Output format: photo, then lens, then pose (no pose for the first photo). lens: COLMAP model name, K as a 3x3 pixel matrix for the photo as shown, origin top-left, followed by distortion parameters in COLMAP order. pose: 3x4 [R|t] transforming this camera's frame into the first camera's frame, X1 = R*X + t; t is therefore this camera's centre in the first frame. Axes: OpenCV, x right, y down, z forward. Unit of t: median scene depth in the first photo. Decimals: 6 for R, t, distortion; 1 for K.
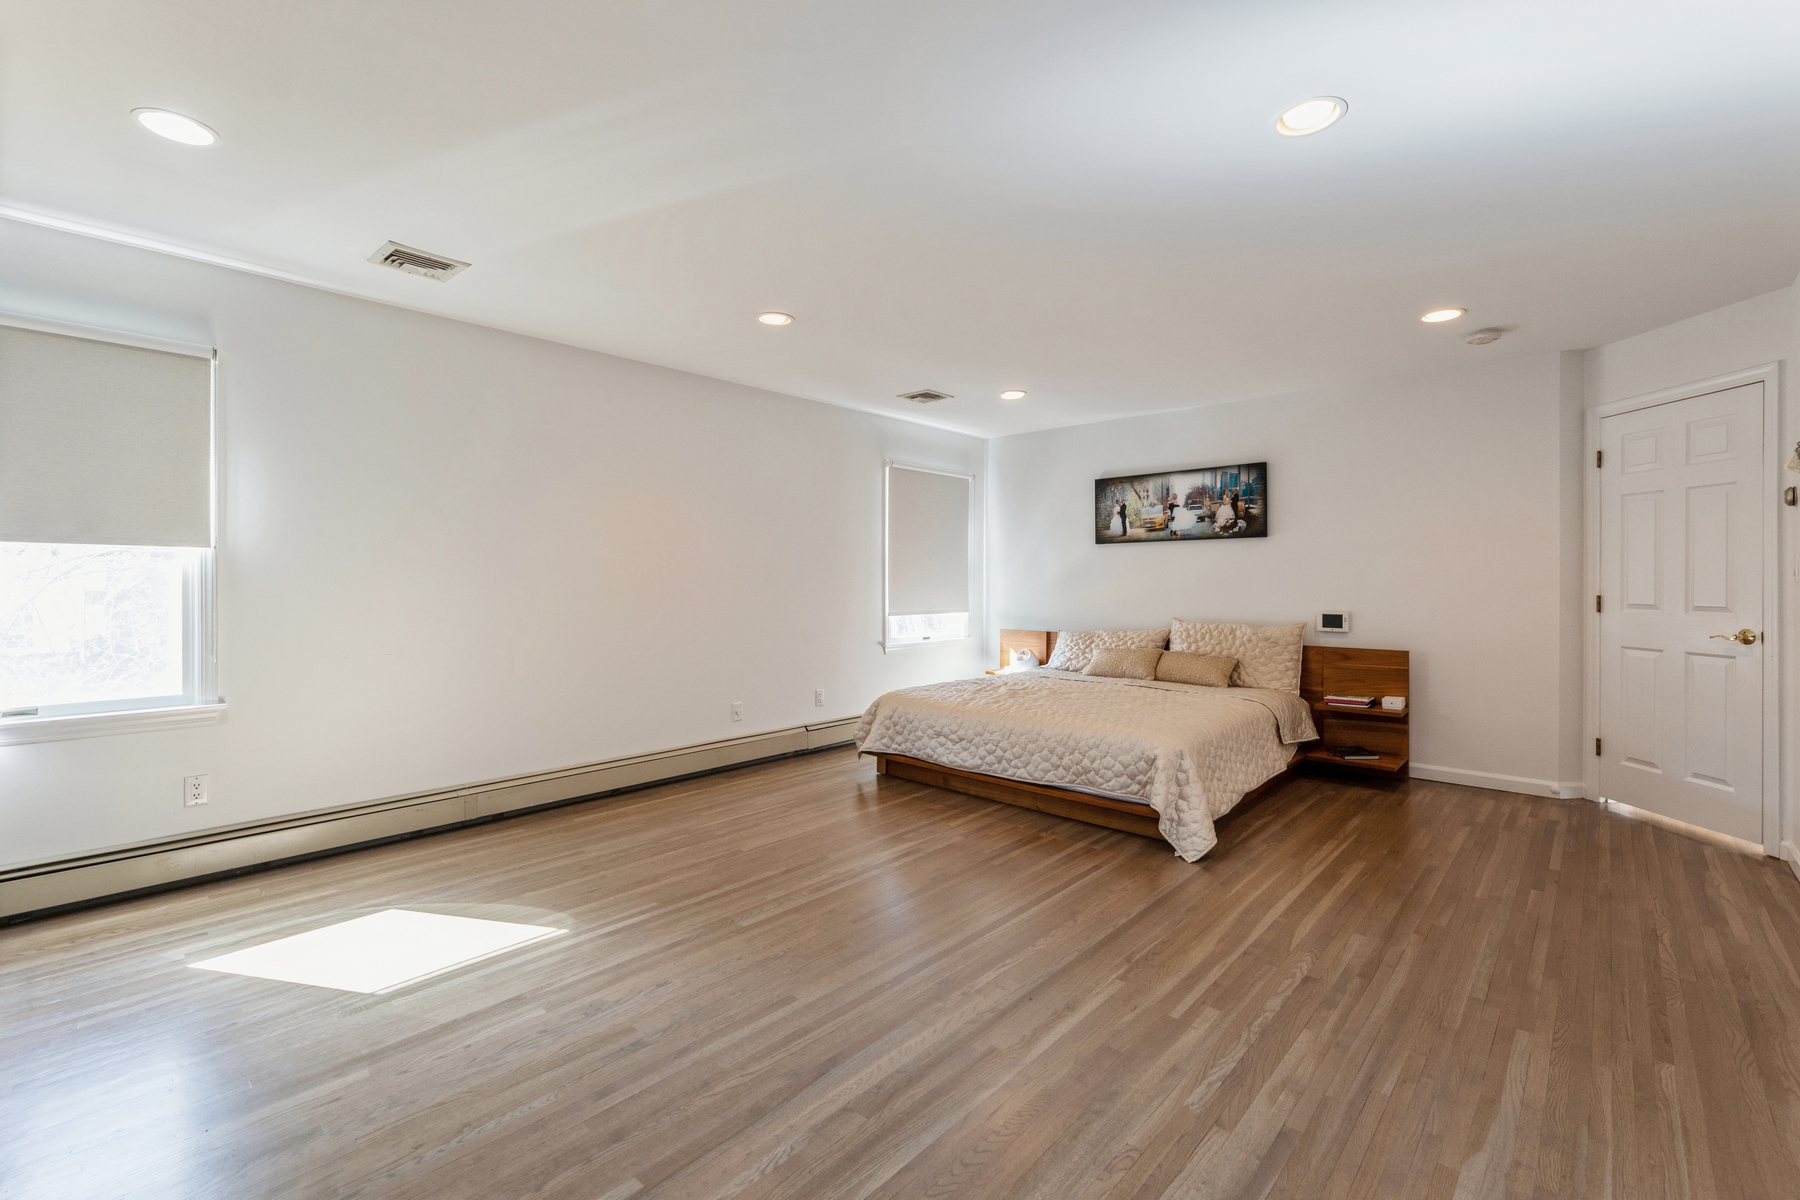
lens RADIAL K [[779.2, 0, 901.0], [0, 779.2, 589.8], [0, 0, 1]] dist [0.002482, 0.000003]
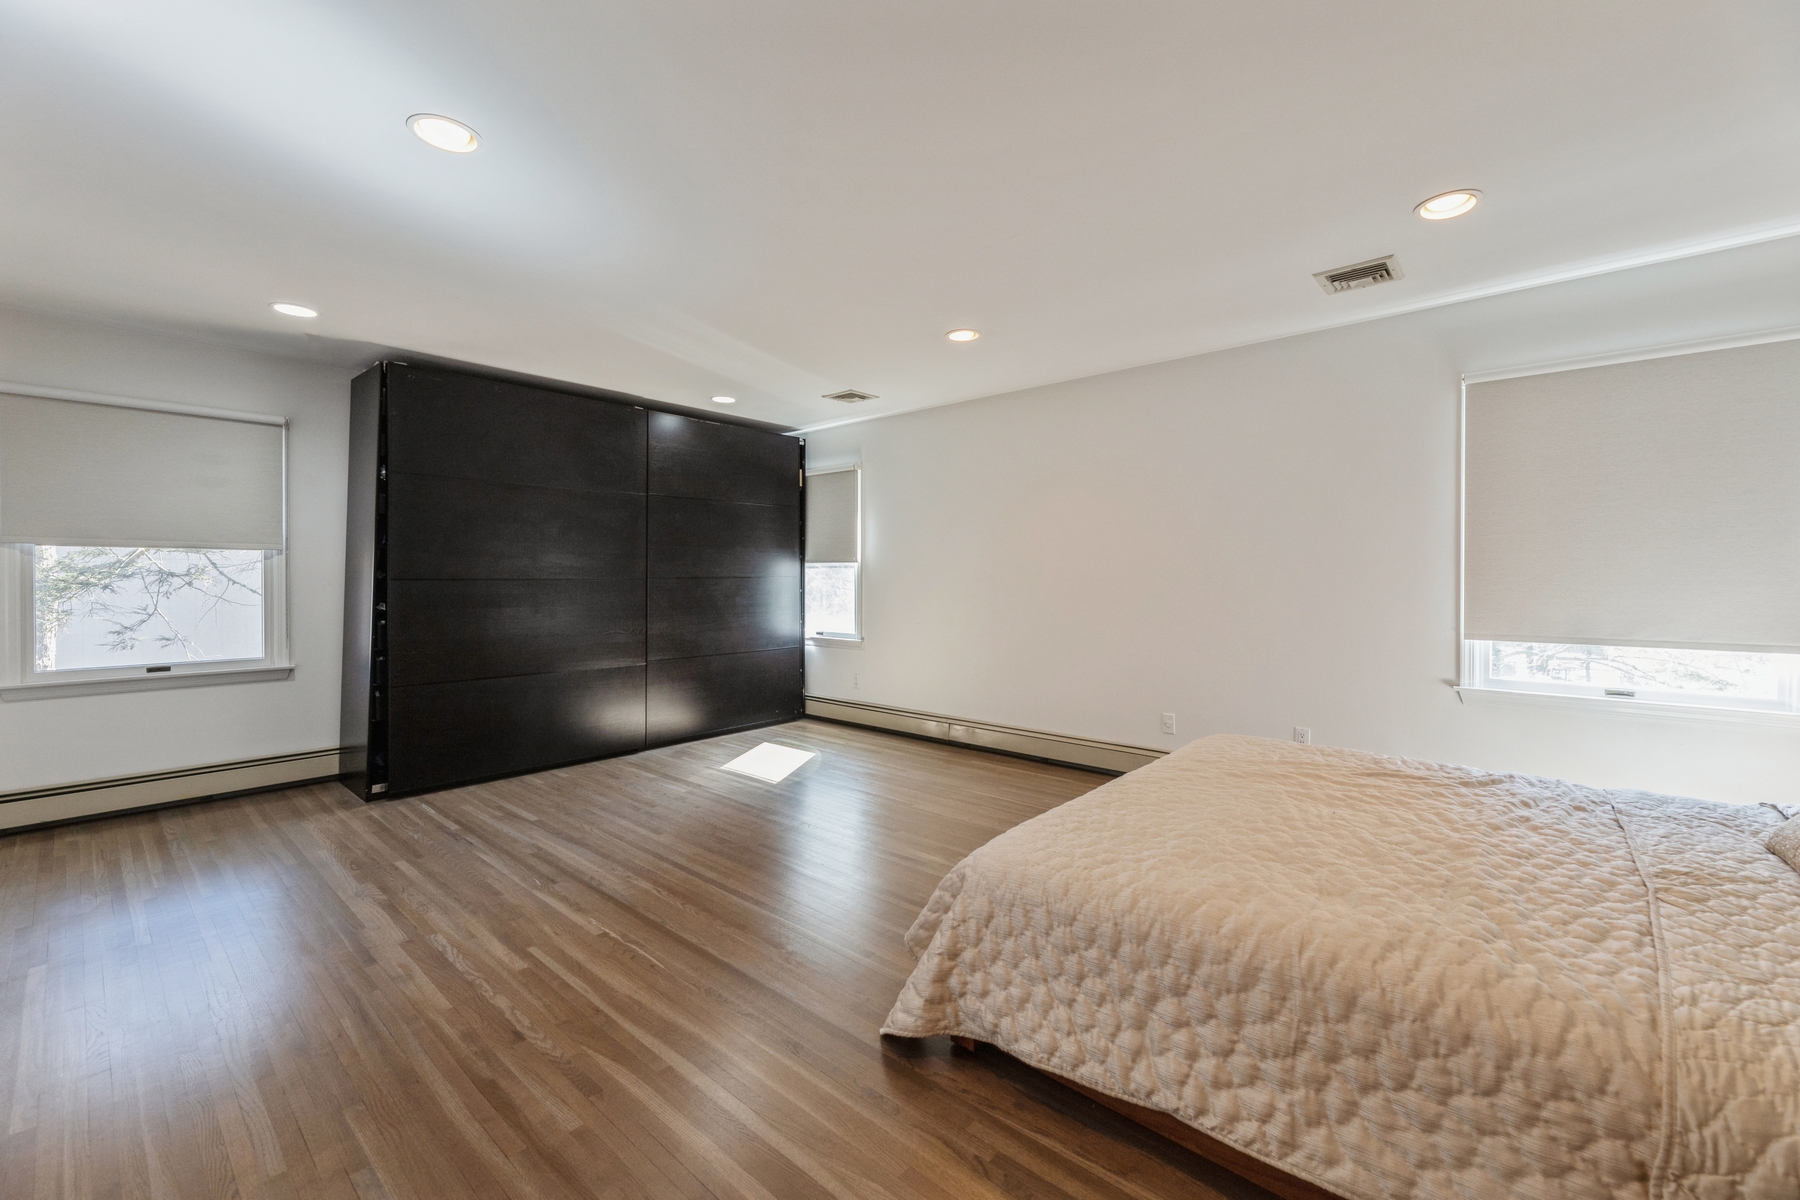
lens RADIAL K [[742.1, 0, 900.9], [0, 742.1, 588.0], [0, 0, 1]] dist [0.000346, 0.000273]
pose [[0.009439, 0.010897, -0.999896, 1.417365], [-0.012298, 0.999866, 0.010780, -0.013710], [0.999880, 0.012195, 0.009572, 1.487920]]
